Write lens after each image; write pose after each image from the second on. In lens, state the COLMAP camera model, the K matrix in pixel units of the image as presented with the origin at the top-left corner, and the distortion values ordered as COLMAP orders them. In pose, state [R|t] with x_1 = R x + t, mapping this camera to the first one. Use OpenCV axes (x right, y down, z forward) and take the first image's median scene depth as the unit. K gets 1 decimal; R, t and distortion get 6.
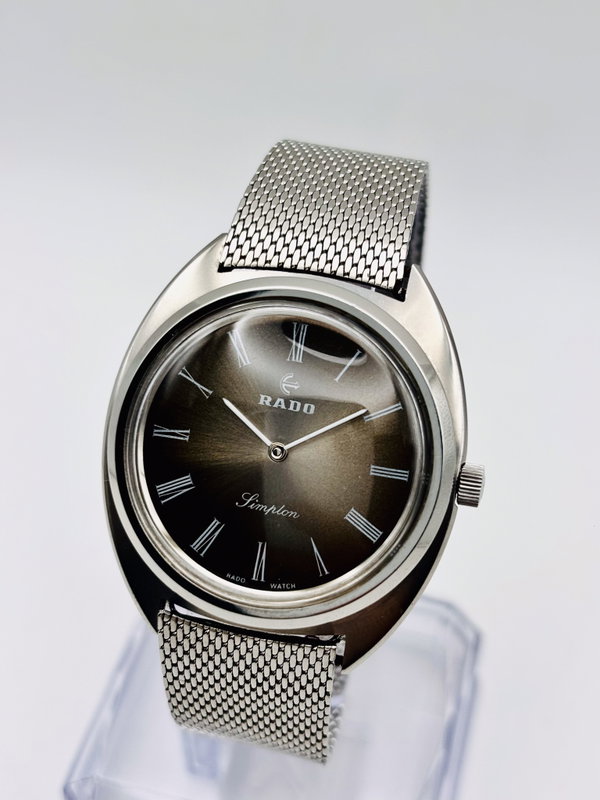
lens RADIAL K [[1217.0, 0, 300.0], [0, 1217.0, 400.0], [0, 0, 1]] dist [0.132107, -0.717338]
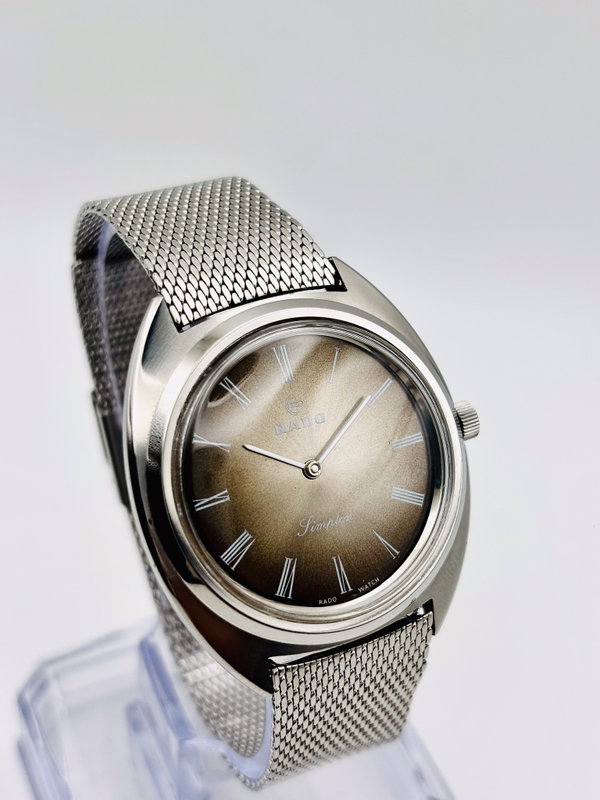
lens RADIAL K [[1217.0, 0, 300.0], [0, 1217.0, 400.0], [0, 0, 1]] dist [0.132107, -0.717338]
pose [[0.780510, -0.397745, 0.482290, -0.491059], [0.410518, 0.907936, 0.084419, -0.099782], [-0.471466, 0.132099, 0.871935, 0.106408]]
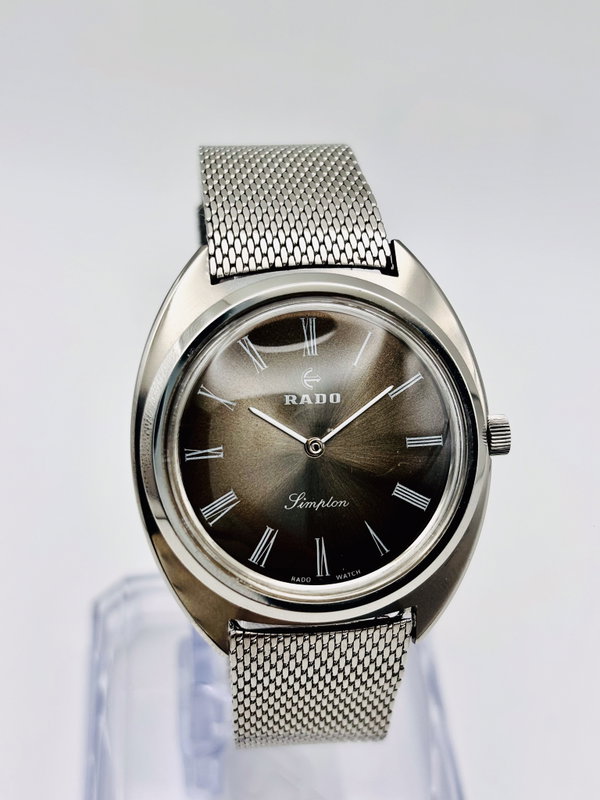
lens RADIAL K [[1217.0, 0, 300.0], [0, 1217.0, 400.0], [0, 0, 1]] dist [0.132107, -0.717338]
pose [[0.944497, -0.219558, 0.244374, -0.265067], [0.220845, 0.975050, 0.022476, -0.020233], [-0.243212, 0.032740, 0.969420, 0.024755]]
